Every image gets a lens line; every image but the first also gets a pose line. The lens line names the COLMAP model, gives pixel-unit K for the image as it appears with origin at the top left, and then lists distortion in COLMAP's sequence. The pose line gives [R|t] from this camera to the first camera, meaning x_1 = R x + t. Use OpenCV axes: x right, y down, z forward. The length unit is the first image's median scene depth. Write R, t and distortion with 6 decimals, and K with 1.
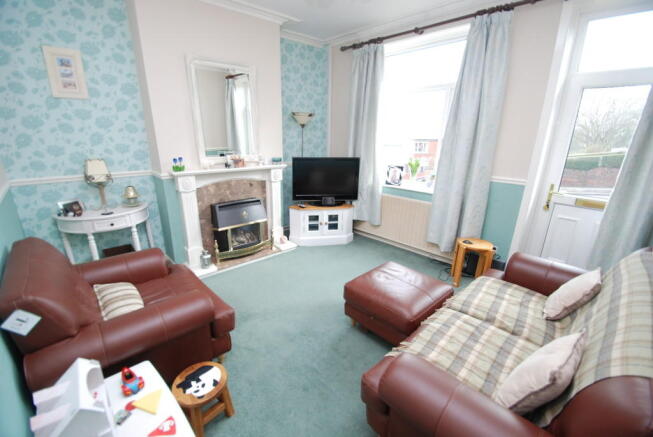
lens RADIAL K [[285.8, 0, 323.2], [0, 285.8, 225.8], [0, 0, 1]] dist [0.003235, -0.014523]
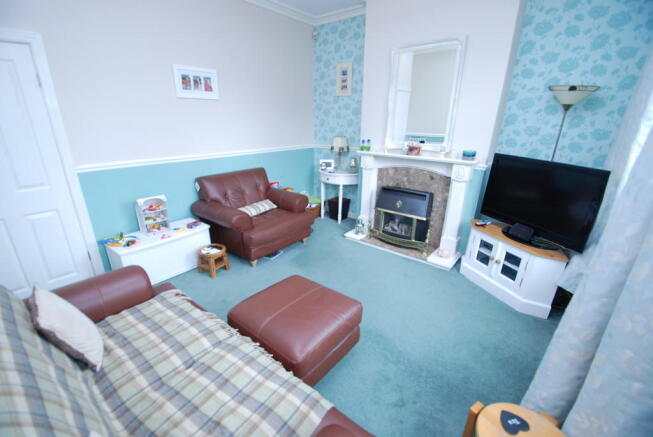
lens RADIAL K [[285.8, 0, 323.2], [0, 285.8, 225.8], [0, 0, 1]] dist [0.003235, -0.014523]
pose [[0.132671, 0.338770, -0.931468, 0.609082], [-0.309797, 0.906865, 0.285697, -0.164048], [0.941501, 0.250662, 0.225265, 0.540698]]
